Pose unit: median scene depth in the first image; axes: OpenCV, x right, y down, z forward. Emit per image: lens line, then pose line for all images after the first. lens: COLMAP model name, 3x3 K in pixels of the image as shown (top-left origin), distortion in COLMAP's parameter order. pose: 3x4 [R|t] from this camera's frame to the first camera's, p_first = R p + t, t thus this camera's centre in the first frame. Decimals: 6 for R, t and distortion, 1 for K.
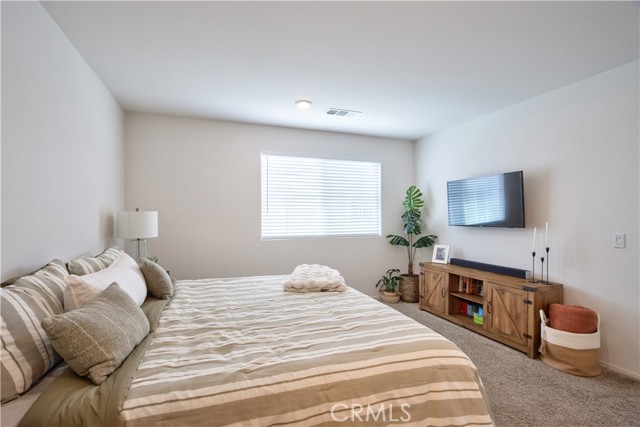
lens RADIAL K [[301.7, 0, 321.6], [0, 301.7, 215.7], [0, 0, 1]] dist [-0.021416, 0.005385]
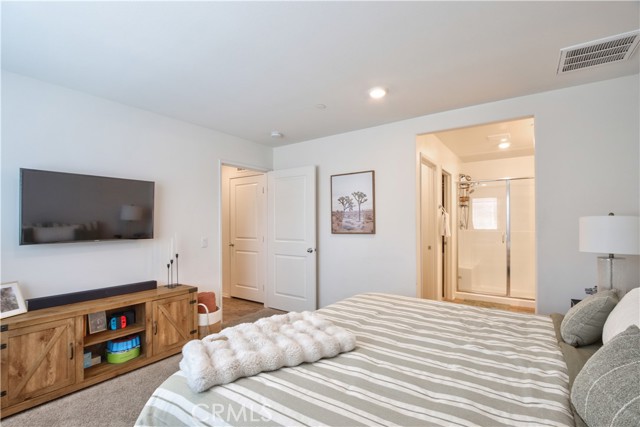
lens RADIAL K [[301.7, 0, 319.0], [0, 301.7, 217.1], [0, 0, 1]] dist [-0.021416, 0.005385]
pose [[-0.581733, 0.009456, 0.813325, -0.383038], [-0.008579, 0.999805, -0.017761, -0.015261], [-0.813335, -0.017310, -0.581538, 0.919247]]
